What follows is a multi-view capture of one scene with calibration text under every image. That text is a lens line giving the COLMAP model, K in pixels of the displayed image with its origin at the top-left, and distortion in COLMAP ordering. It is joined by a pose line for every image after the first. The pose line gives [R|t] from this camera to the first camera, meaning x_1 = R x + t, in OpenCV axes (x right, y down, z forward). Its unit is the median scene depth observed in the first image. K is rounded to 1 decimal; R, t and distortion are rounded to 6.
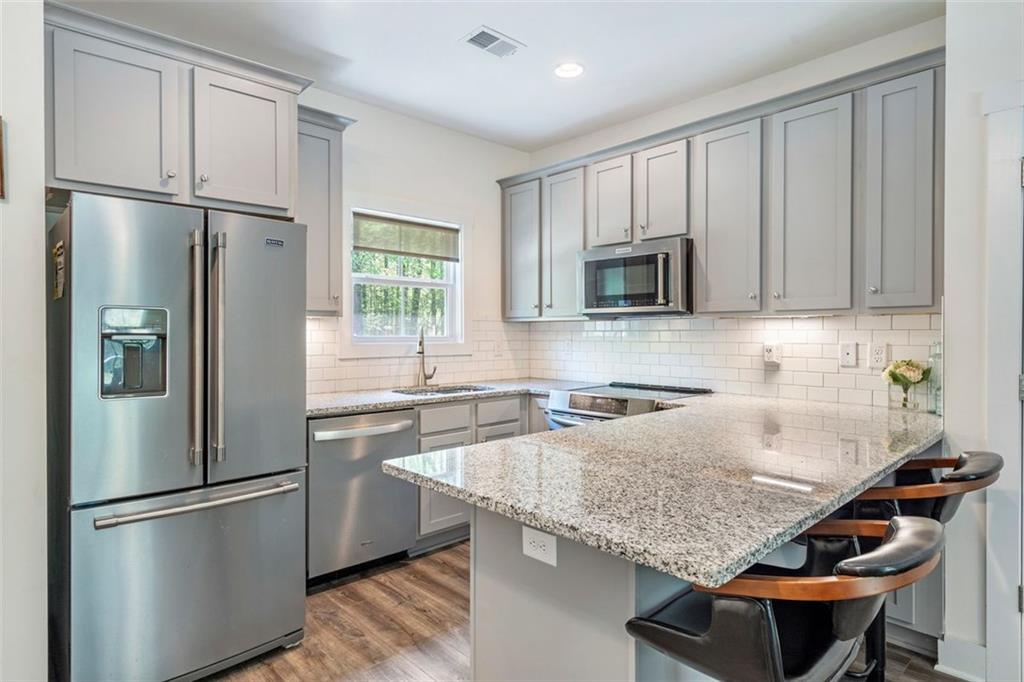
lens RADIAL K [[561.5, 0, 512.0], [0, 561.5, 341.0], [0, 0, 1]] dist [0.001366, -0.001184]
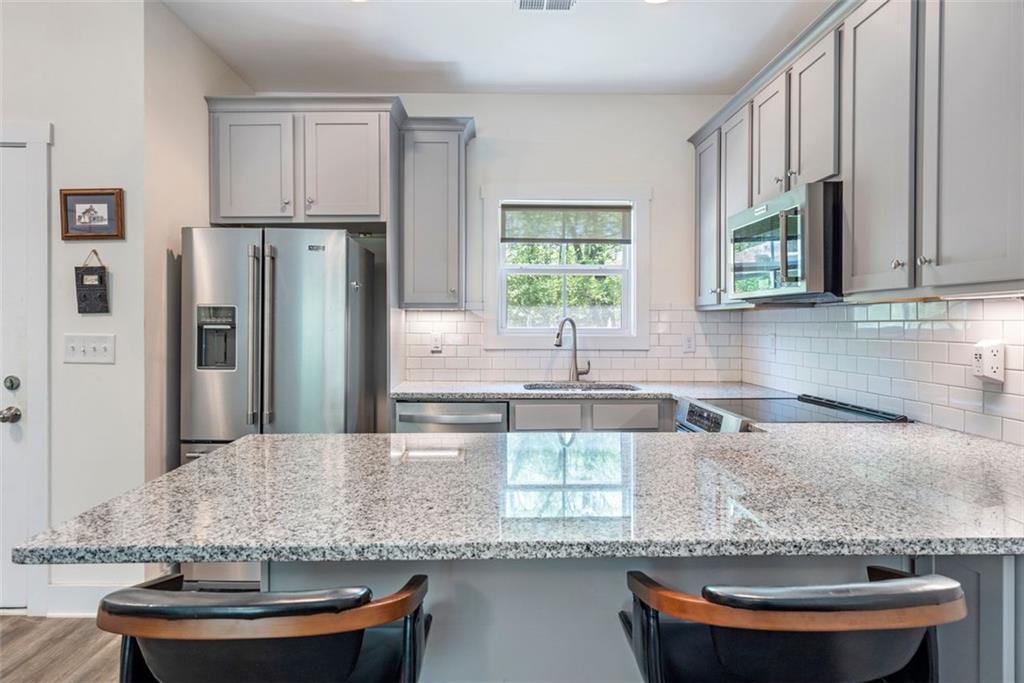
lens RADIAL K [[596.2, 0, 521.1], [0, 596.2, 344.6], [0, 0, 1]] dist [-0.027198, 0.000160]
pose [[0.743725, 0.026013, -0.667980, 0.456676], [-0.012164, 0.999604, 0.025385, -0.004955], [0.668375, -0.010754, 0.743746, 0.217149]]
